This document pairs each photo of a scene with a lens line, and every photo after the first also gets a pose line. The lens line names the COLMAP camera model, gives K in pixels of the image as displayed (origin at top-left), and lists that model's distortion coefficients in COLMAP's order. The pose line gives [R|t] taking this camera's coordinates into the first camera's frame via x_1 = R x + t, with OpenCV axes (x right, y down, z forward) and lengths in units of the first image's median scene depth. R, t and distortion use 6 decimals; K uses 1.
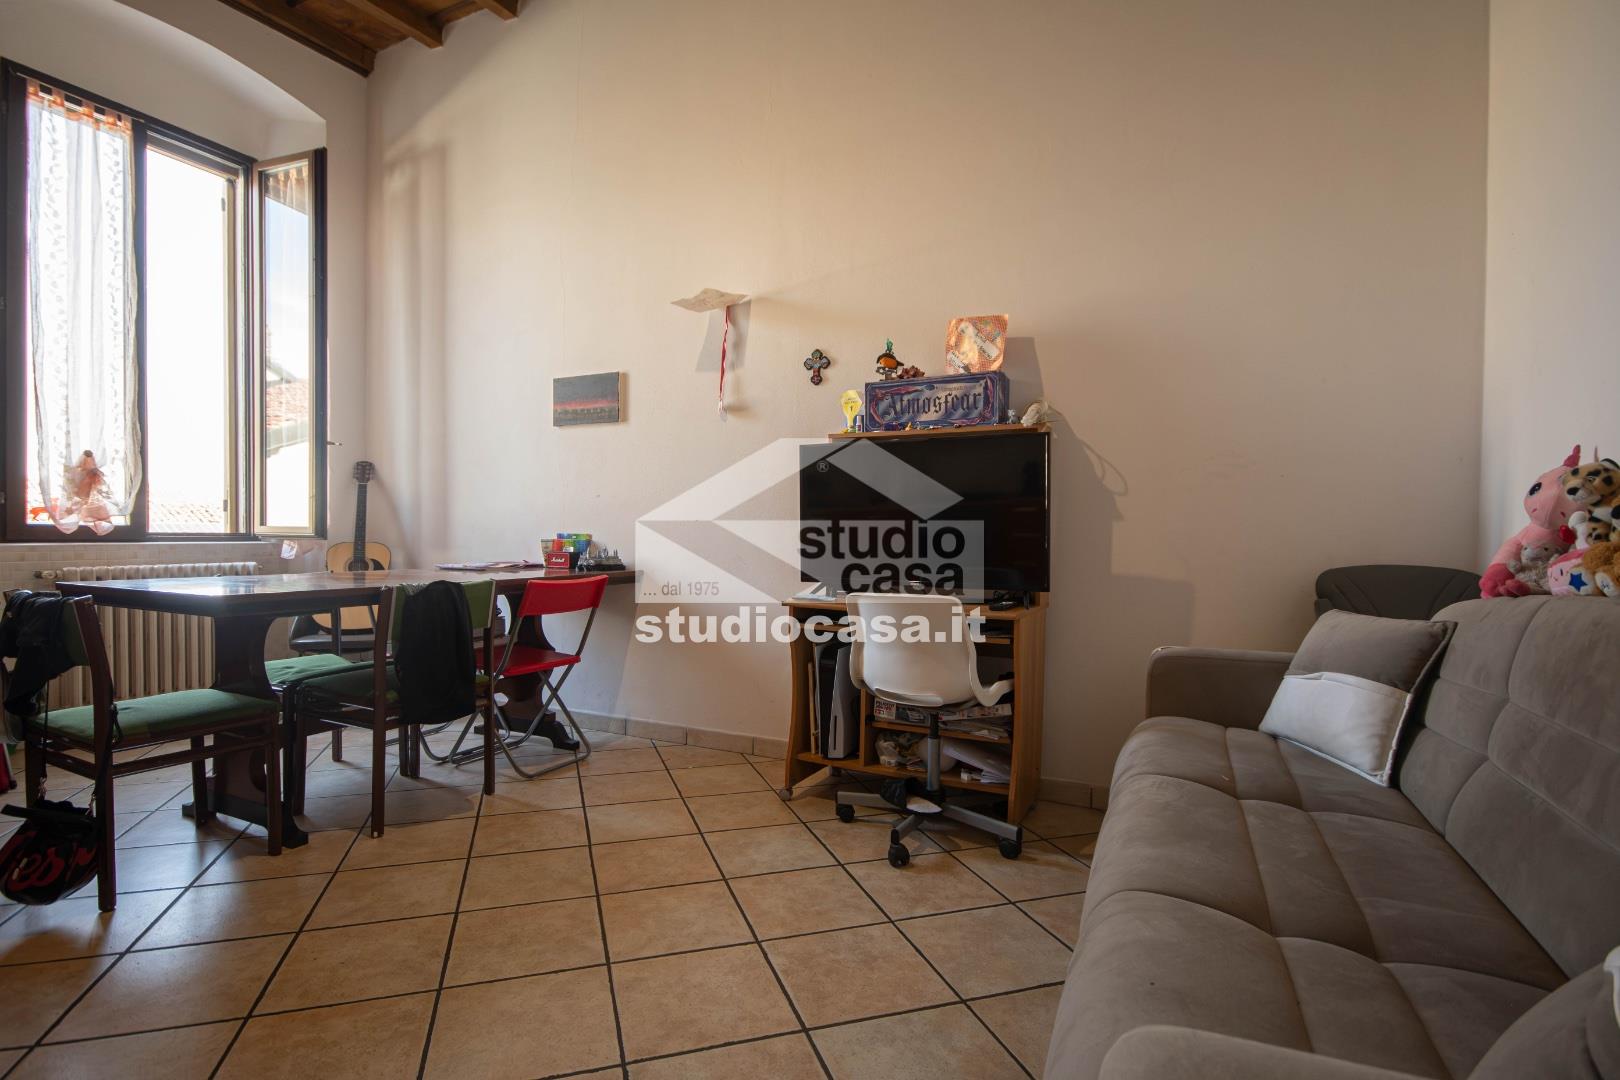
lens RADIAL K [[820.2, 0, 810.0], [0, 820.2, 540.0], [0, 0, 1]] dist [0.000768, -0.000075]
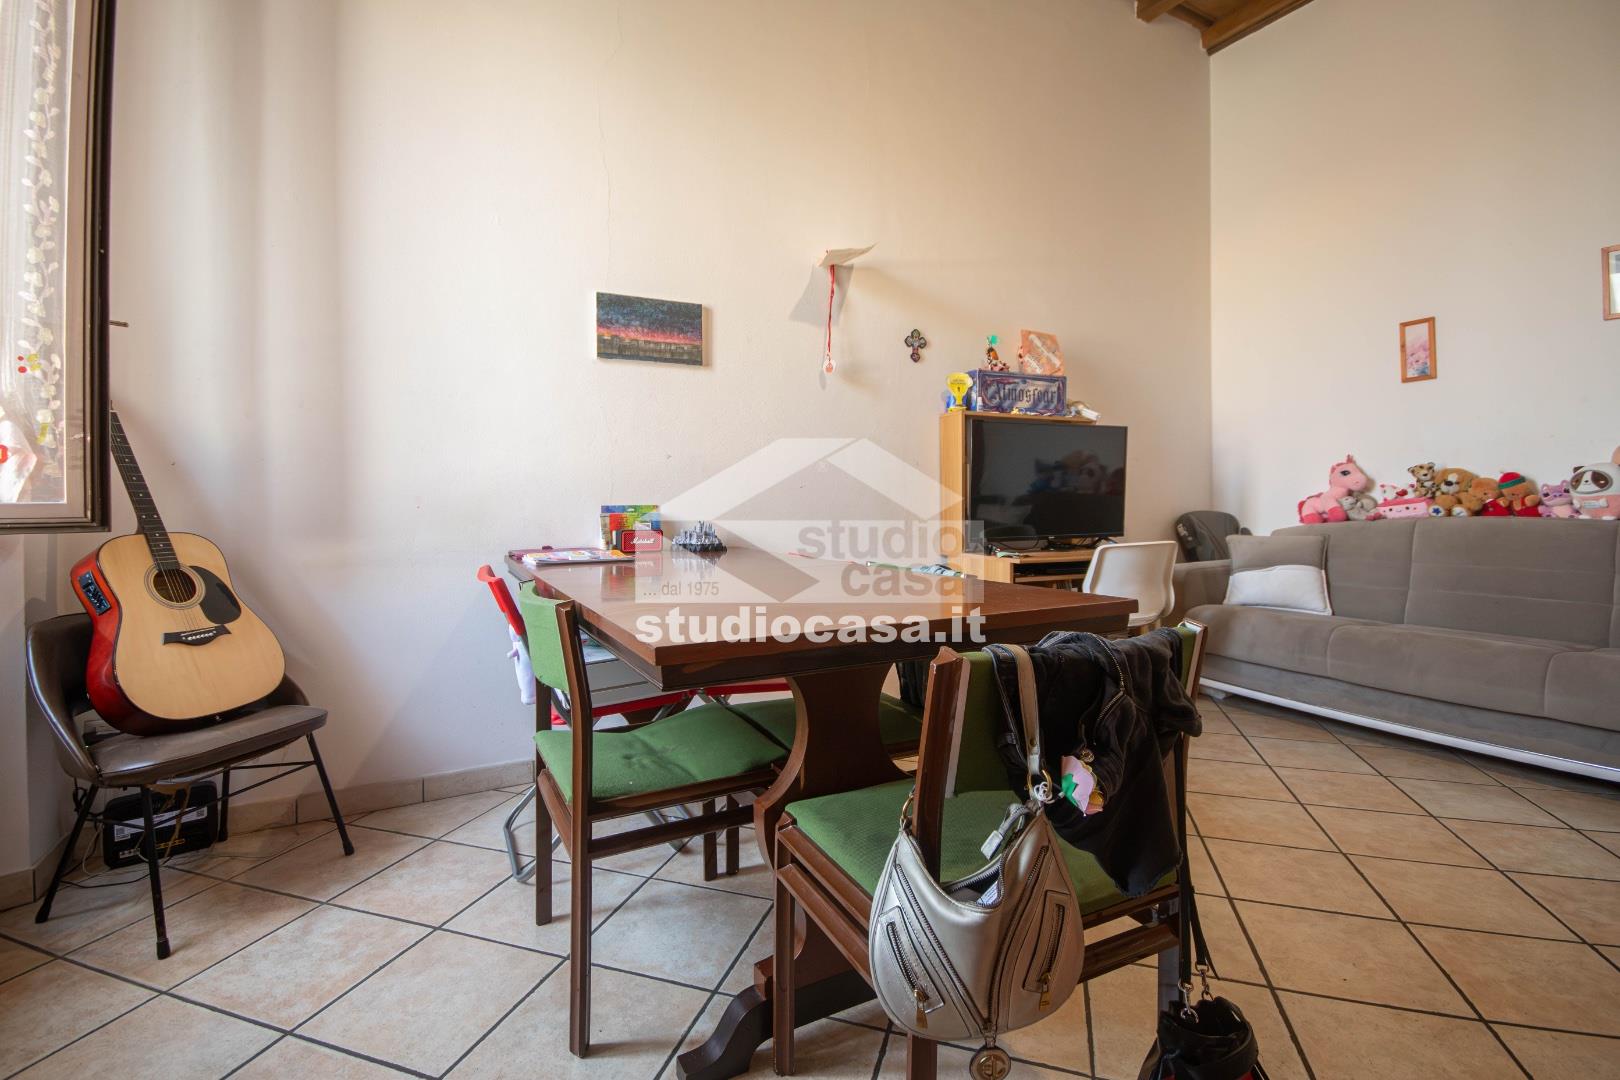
lens RADIAL K [[722.9, 0, 817.9], [0, 722.9, 523.1], [0, 0, 1]] dist [0.001221, 0.000120]
pose [[0.581844, -0.034967, 0.812548, -0.844521], [0.024446, 0.999376, 0.025501, -0.005592], [-0.812933, 0.005026, 0.582336, 0.554202]]
